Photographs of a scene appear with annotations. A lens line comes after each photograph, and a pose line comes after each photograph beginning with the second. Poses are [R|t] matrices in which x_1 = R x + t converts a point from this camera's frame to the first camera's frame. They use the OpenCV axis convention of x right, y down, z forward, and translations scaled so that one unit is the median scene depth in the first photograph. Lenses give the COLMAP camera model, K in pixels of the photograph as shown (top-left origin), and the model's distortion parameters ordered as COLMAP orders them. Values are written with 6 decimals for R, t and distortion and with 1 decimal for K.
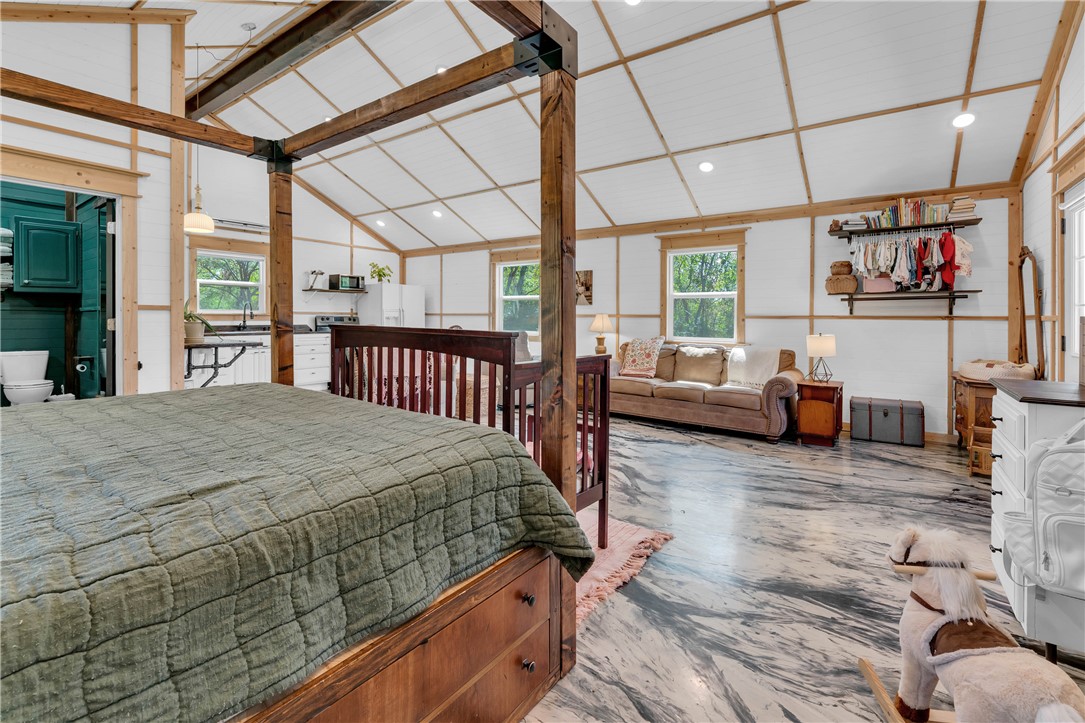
lens RADIAL K [[468.2, 0, 566.5], [0, 468.2, 318.3], [0, 0, 1]] dist [-0.000484, -0.000031]
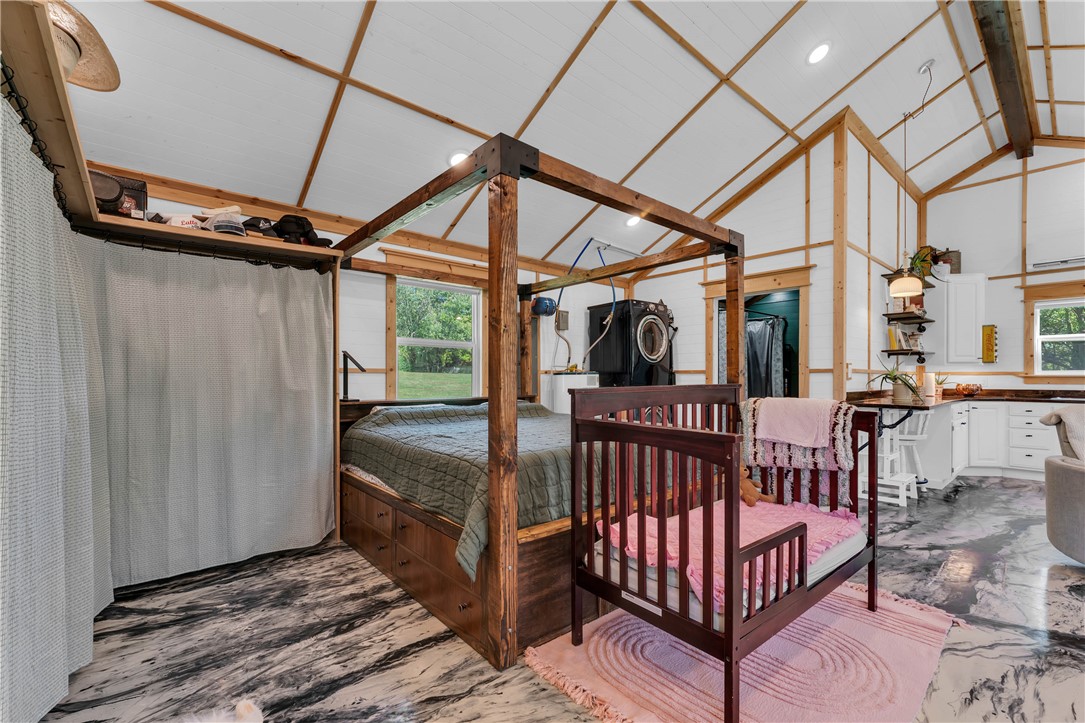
lens RADIAL K [[468.2, 0, 544.8], [0, 468.2, 371.5], [0, 0, 1]] dist [-0.000484, -0.000031]
pose [[-0.245904, -0.017539, -0.969136, 0.502667], [-0.007342, 0.999841, -0.016232, 0.004358], [0.969266, 0.003124, -0.245993, 0.616597]]
